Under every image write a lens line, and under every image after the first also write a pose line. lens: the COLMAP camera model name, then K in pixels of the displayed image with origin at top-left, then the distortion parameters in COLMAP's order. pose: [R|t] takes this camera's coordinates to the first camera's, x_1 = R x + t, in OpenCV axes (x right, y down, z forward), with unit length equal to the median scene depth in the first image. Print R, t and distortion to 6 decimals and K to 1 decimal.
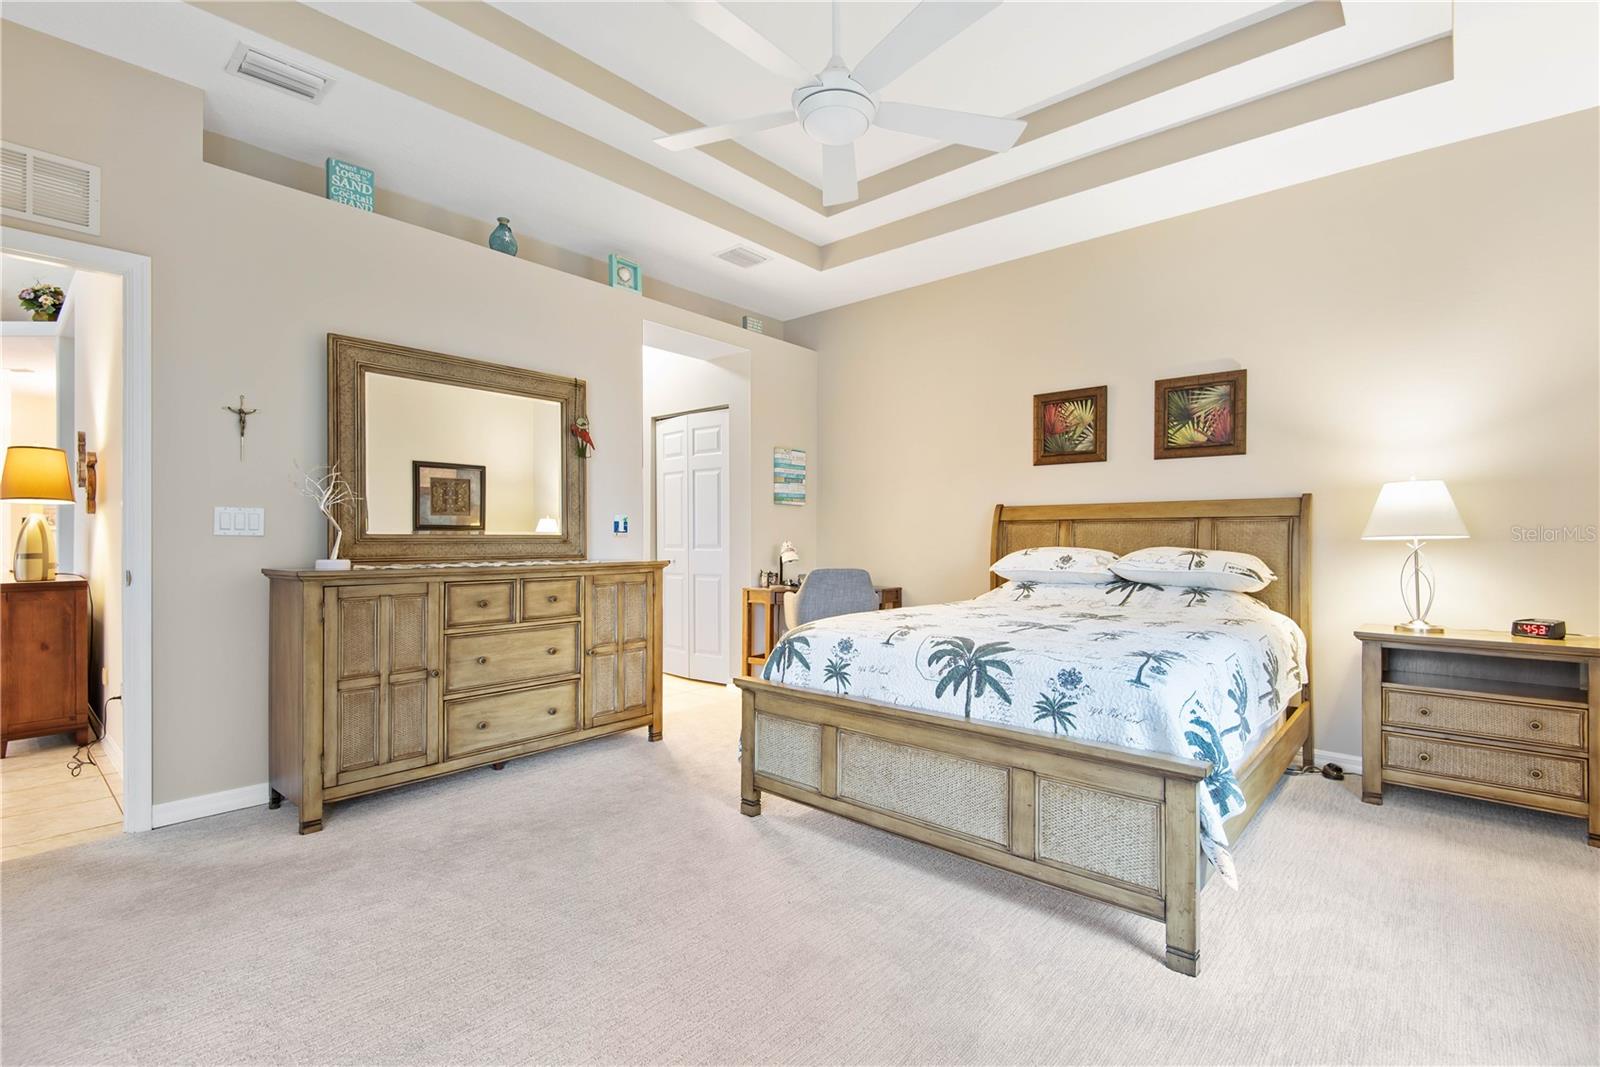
lens RADIAL K [[737.3, 0, 799.8], [0, 737.3, 529.4], [0, 0, 1]] dist [0.030172, -0.017310]
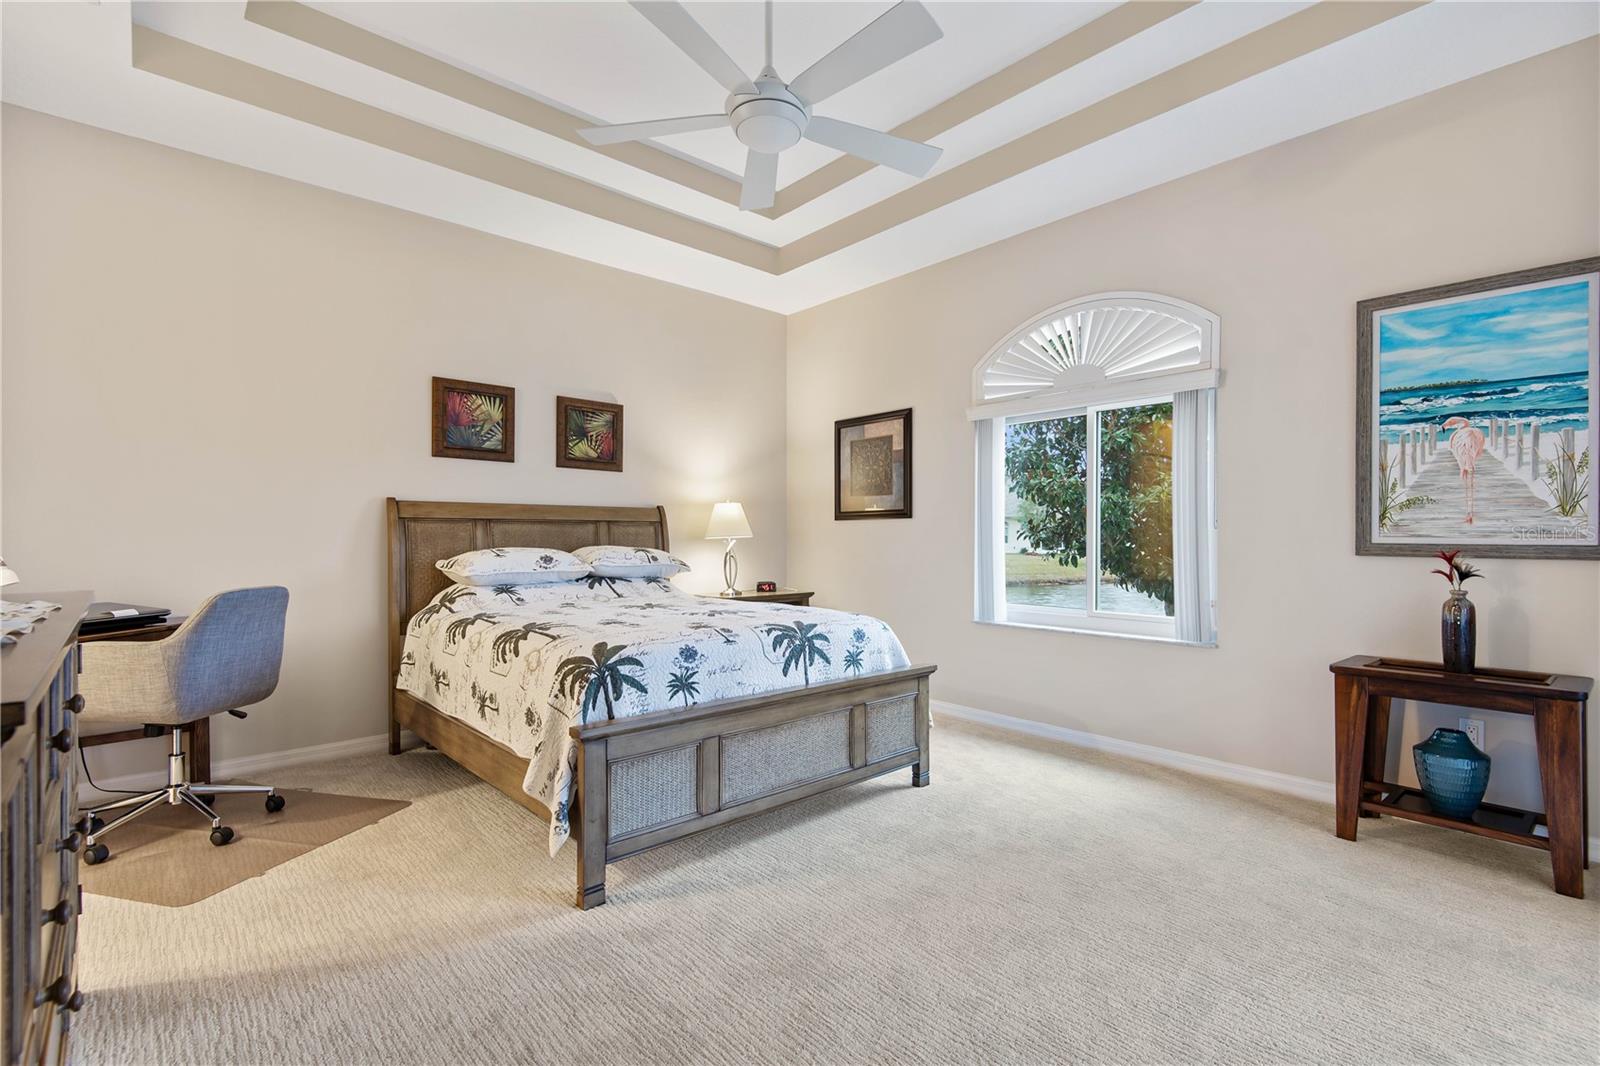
lens RADIAL K [[737.3, 0, 799.0], [0, 737.3, 544.3], [0, 0, 1]] dist [0.030172, -0.017310]
pose [[0.102722, -0.010755, 0.994652, -0.663290], [-0.010474, 0.999874, 0.011893, 0.004977], [-0.994655, -0.011640, 0.102596, 0.597424]]
